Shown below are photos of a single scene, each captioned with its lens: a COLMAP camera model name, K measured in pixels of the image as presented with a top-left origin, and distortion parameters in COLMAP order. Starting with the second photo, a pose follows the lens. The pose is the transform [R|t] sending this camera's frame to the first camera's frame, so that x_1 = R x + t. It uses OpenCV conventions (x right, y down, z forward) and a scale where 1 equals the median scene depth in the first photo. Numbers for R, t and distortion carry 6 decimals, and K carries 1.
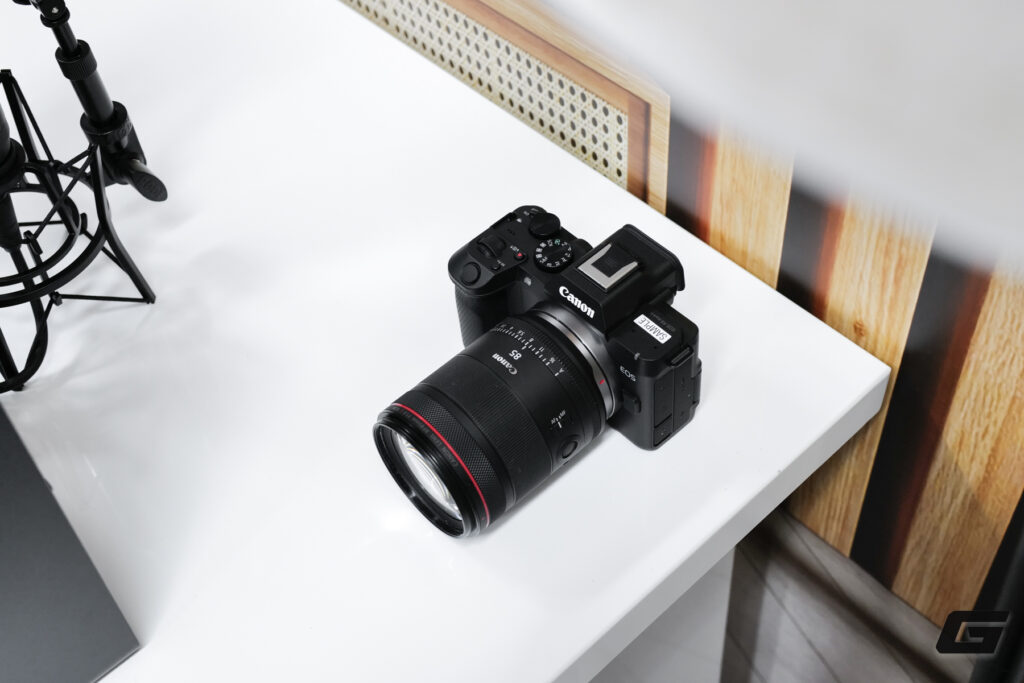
lens RADIAL K [[1358.0, 0, 511.5], [0, 1358.0, 342.0], [0, 0, 1]] dist [0.049940, 0.000000]
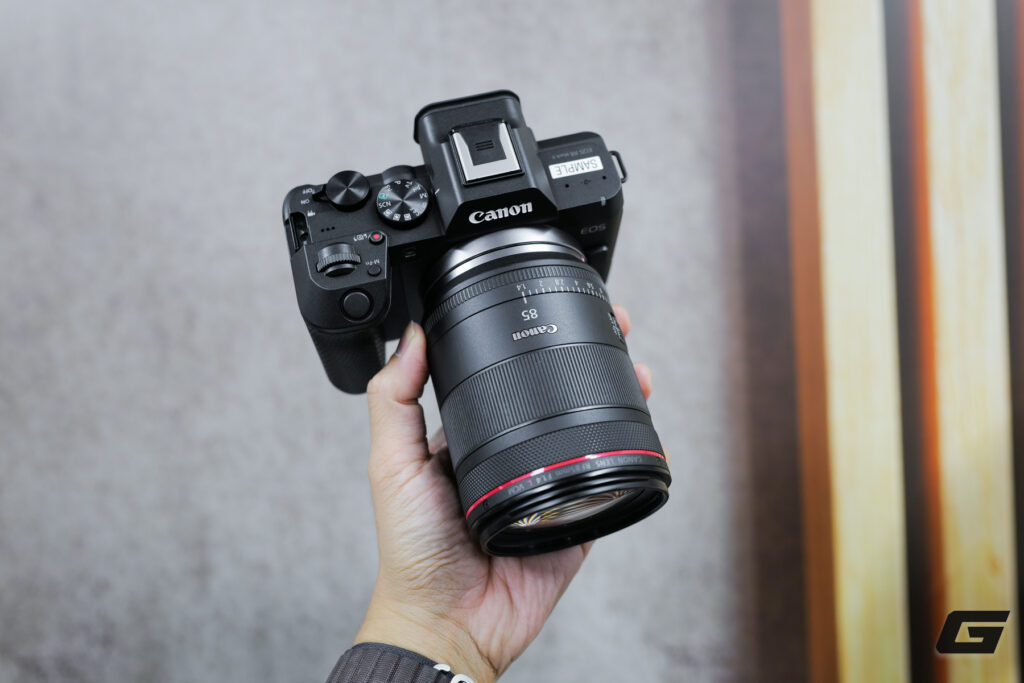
lens RADIAL K [[1019.6, 0, 511.7], [0, 1019.6, 339.8], [0, 0, 1]] dist [-0.013803, 0.000000]
pose [[0.464282, -0.756516, 0.460570, -0.263103], [0.664632, 0.641305, 0.383396, -0.197761], [-0.585411, 0.128105, 0.800551, 0.558734]]
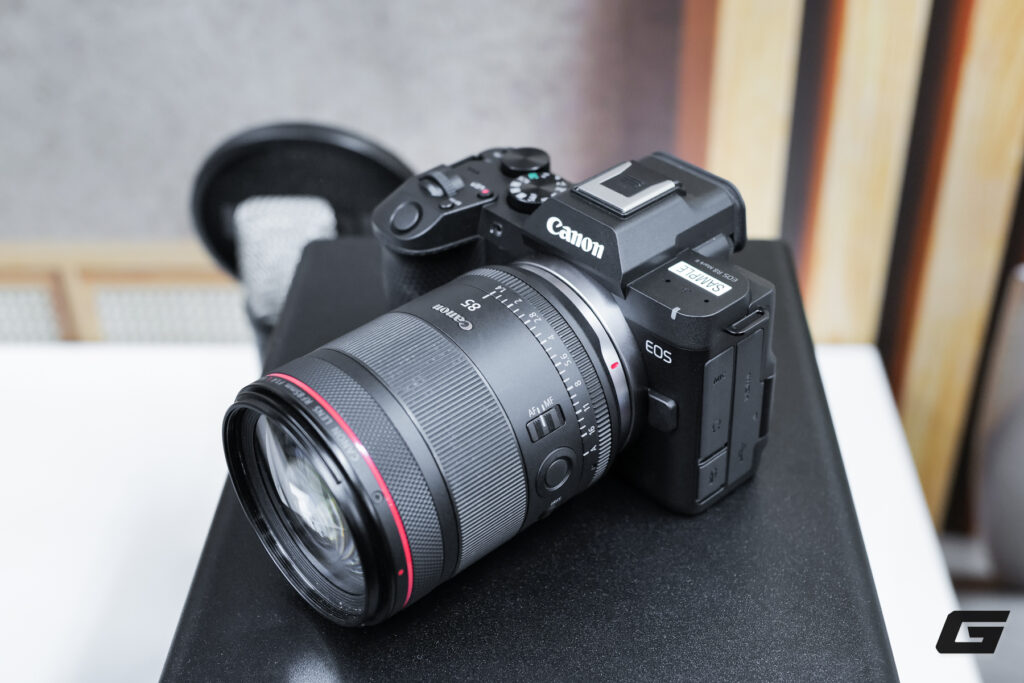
lens RADIAL K [[1358.0, 0, 512.7], [0, 1358.0, 342.0], [0, 0, 1]] dist [0.049940, 0.000000]
pose [[0.999478, 0.030943, 0.009256, 0.015850], [-0.027445, 0.964752, -0.261726, 0.177862], [-0.017028, 0.261335, 0.965098, 0.425138]]
